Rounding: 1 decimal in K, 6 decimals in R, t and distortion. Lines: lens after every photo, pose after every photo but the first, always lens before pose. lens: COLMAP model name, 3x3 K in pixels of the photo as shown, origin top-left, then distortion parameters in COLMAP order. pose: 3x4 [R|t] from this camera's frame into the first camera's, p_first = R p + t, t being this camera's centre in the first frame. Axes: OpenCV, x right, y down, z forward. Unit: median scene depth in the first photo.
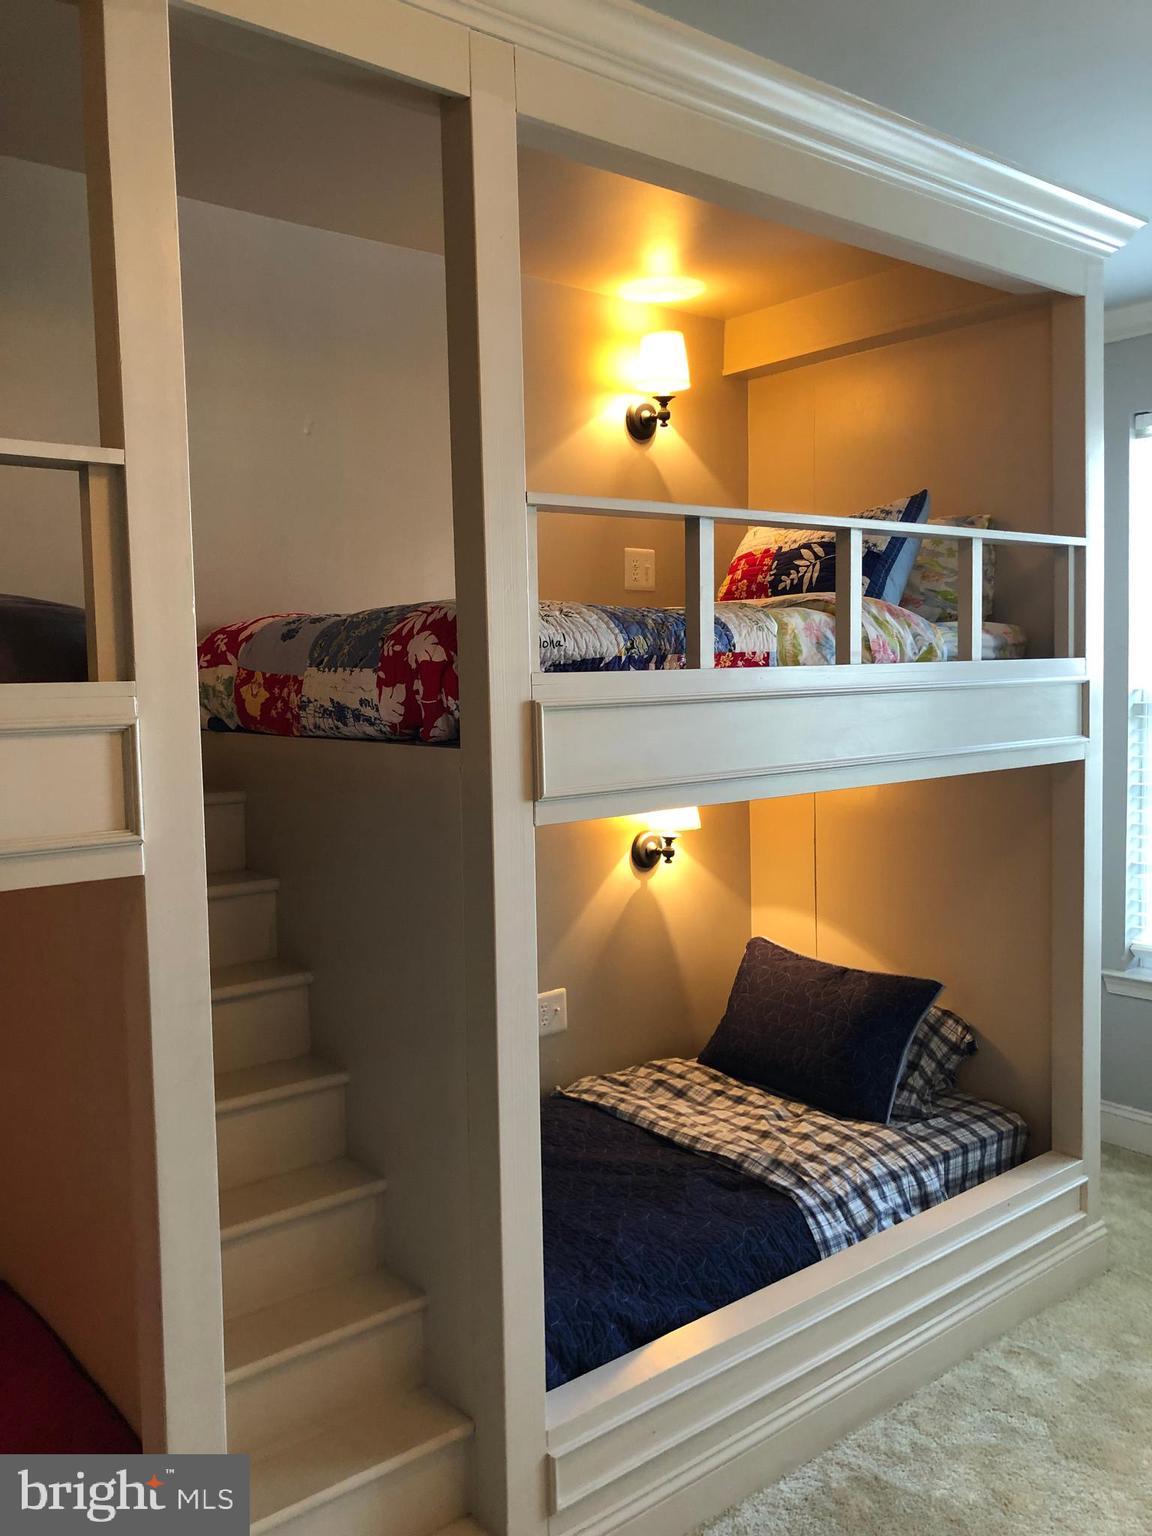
lens RADIAL K [[1250.6, 0, 497.0], [0, 1250.6, 761.0], [0, 0, 1]] dist [-0.037080, 0.000146]
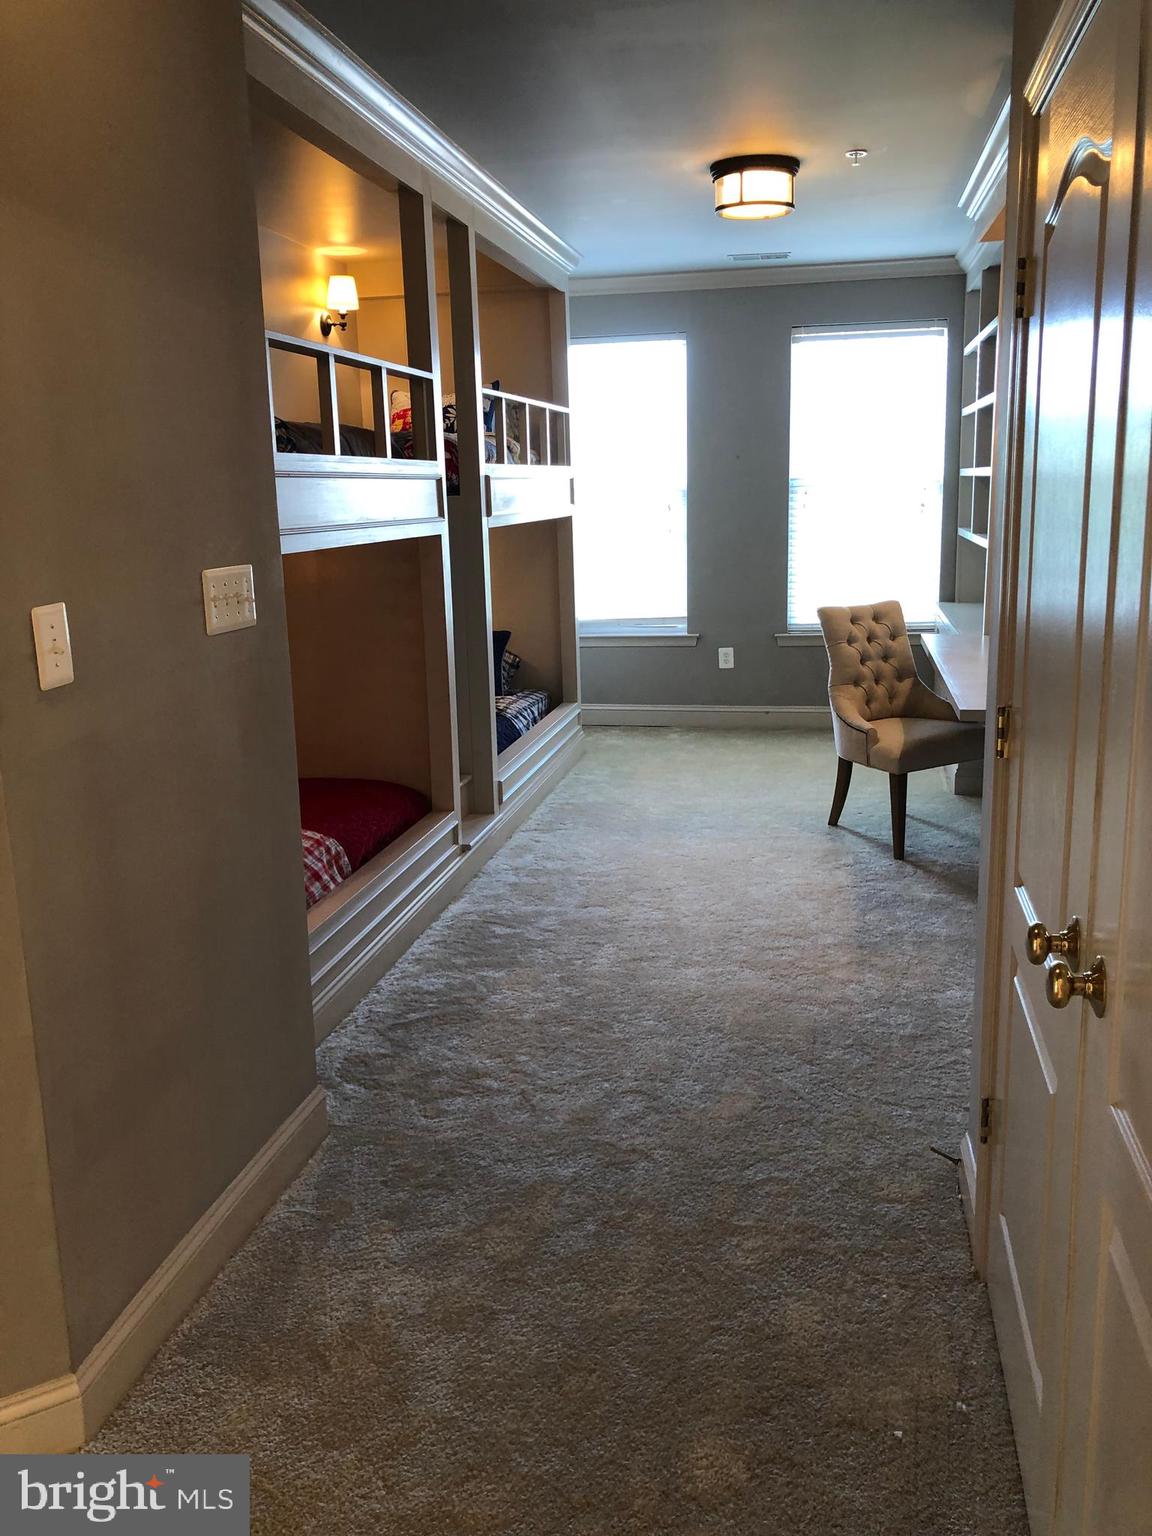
lens RADIAL K [[1268.6, 0, 576.0], [0, 1268.6, 768.0], [0, 0, 1]] dist [0.089758, -0.174051]
pose [[0.753860, -0.148246, 0.640092, -0.970330], [0.069202, 0.986710, 0.147021, 0.107063], [-0.653380, -0.066538, 0.754100, -0.685717]]
